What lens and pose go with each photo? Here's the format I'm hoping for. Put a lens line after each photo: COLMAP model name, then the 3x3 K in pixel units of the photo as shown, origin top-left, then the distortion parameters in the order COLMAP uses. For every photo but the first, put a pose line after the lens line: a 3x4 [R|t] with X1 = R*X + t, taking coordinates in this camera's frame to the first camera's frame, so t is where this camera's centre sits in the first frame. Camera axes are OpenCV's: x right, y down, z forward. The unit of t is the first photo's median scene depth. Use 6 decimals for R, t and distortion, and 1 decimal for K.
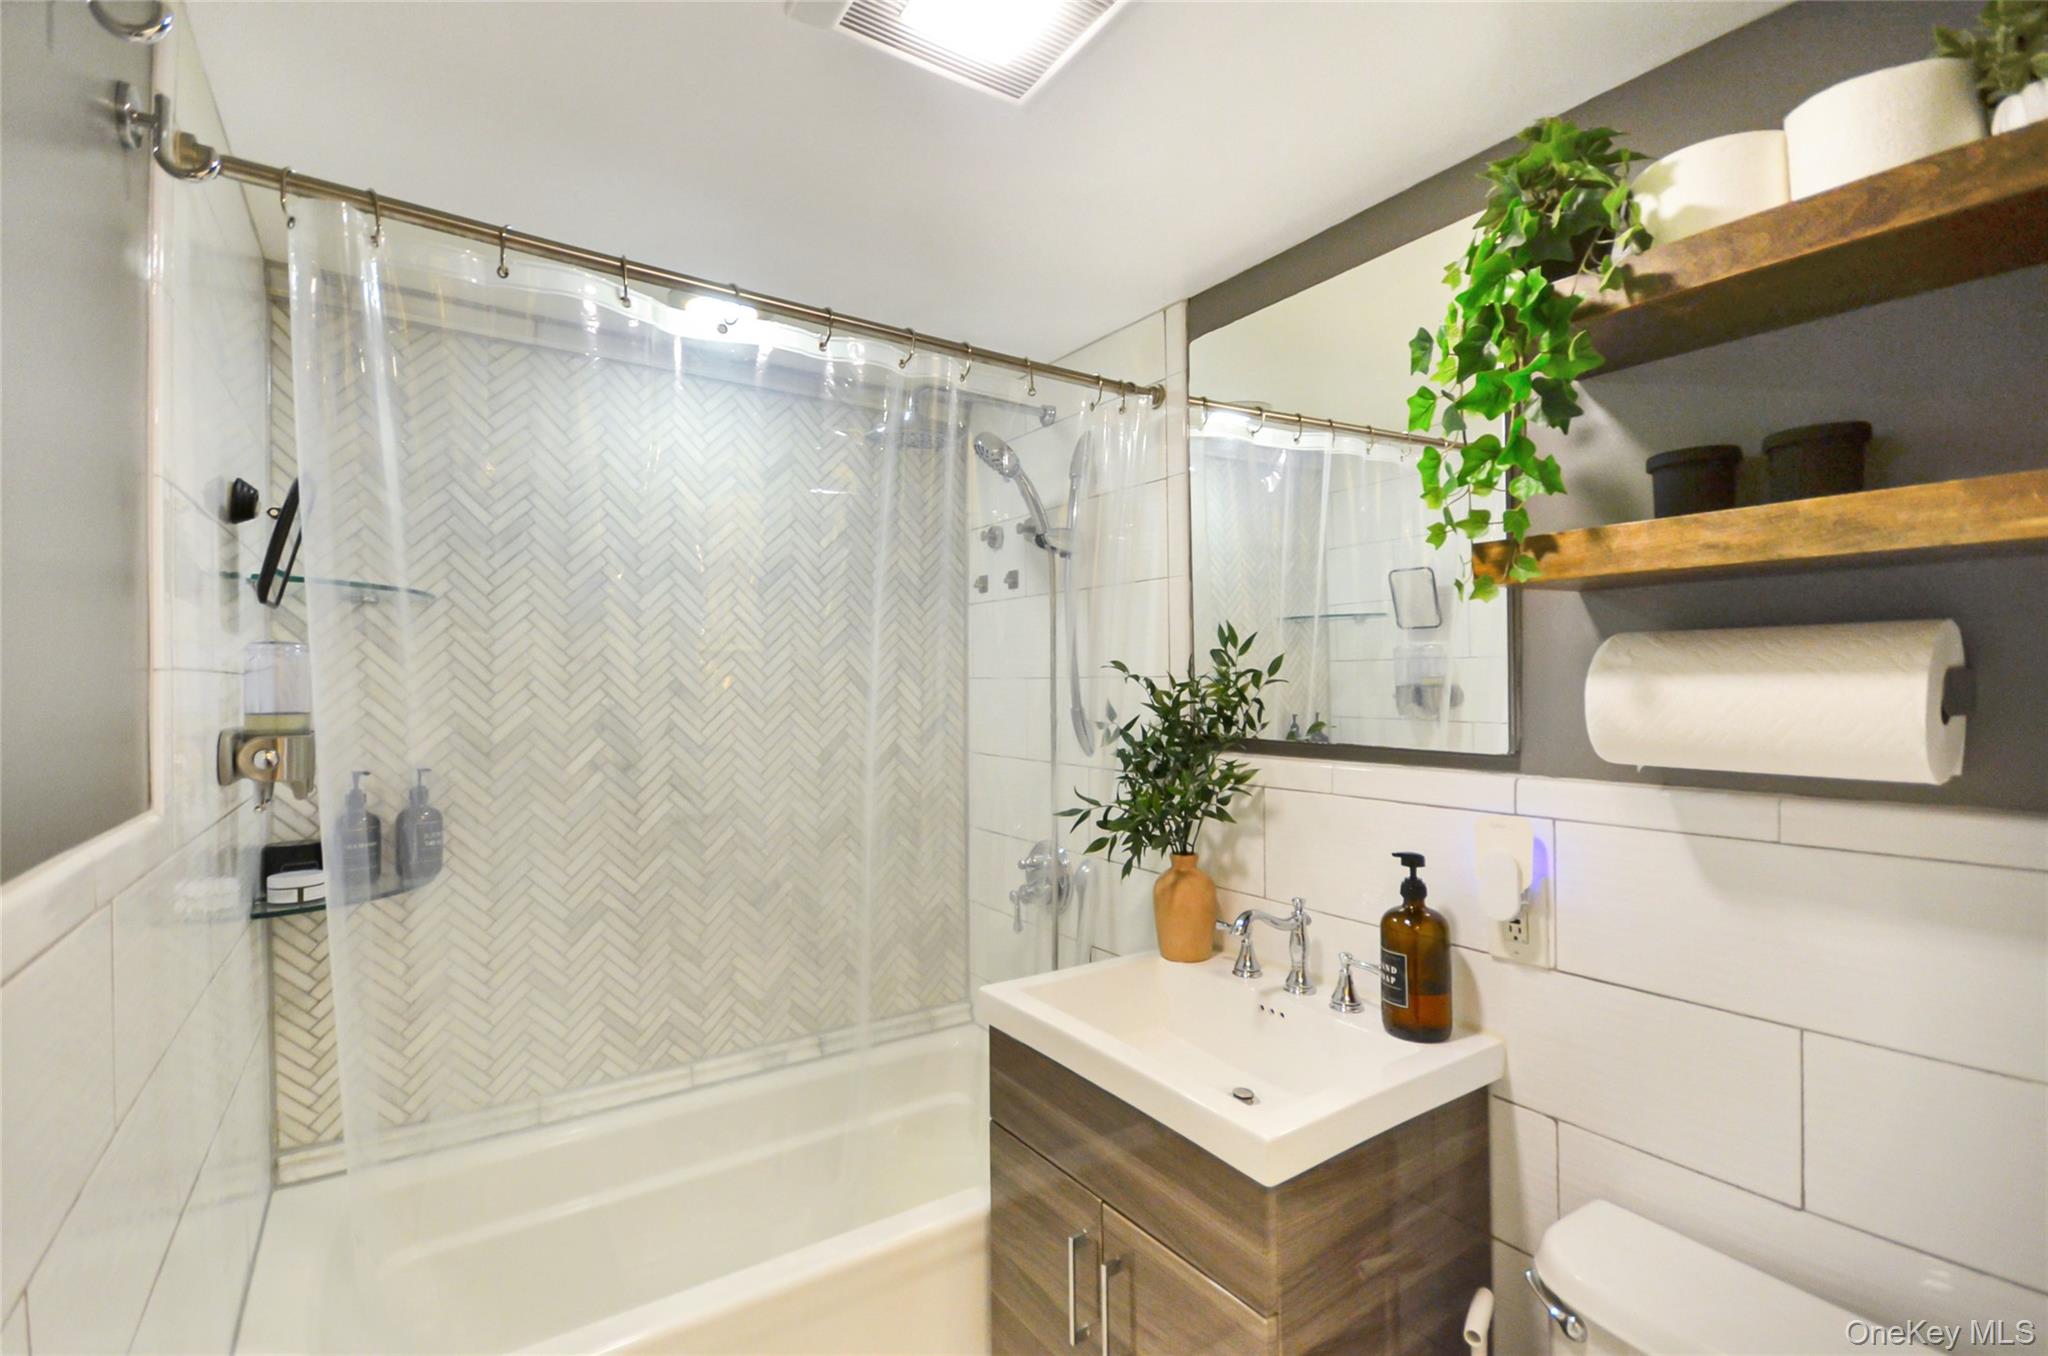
lens RADIAL K [[930.9, 0, 1012.0], [0, 930.9, 671.1], [0, 0, 1]] dist [0.002631, -0.004470]
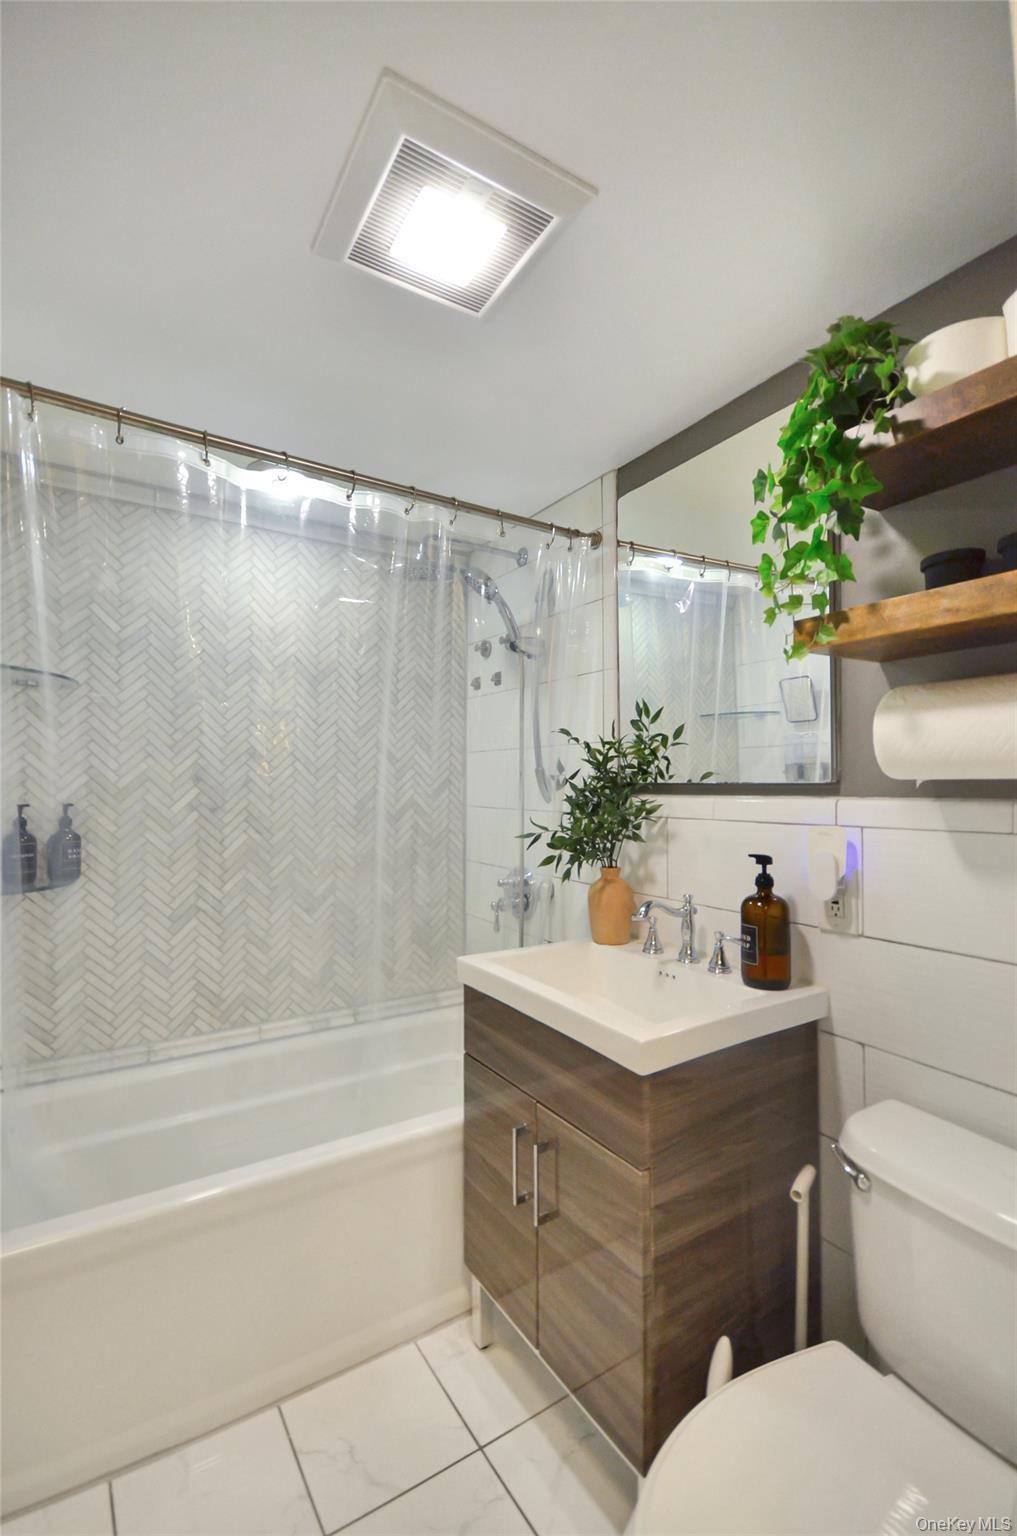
lens RADIAL K [[698.2, 0, 520.3], [0, 698.2, 780.9], [0, 0, 1]] dist [0.002631, -0.004470]
pose [[0.999775, 0.006248, -0.020271, 0.078582], [-0.006436, 0.999937, -0.009189, 0.086129], [0.020212, 0.009317, 0.999752, -0.042196]]
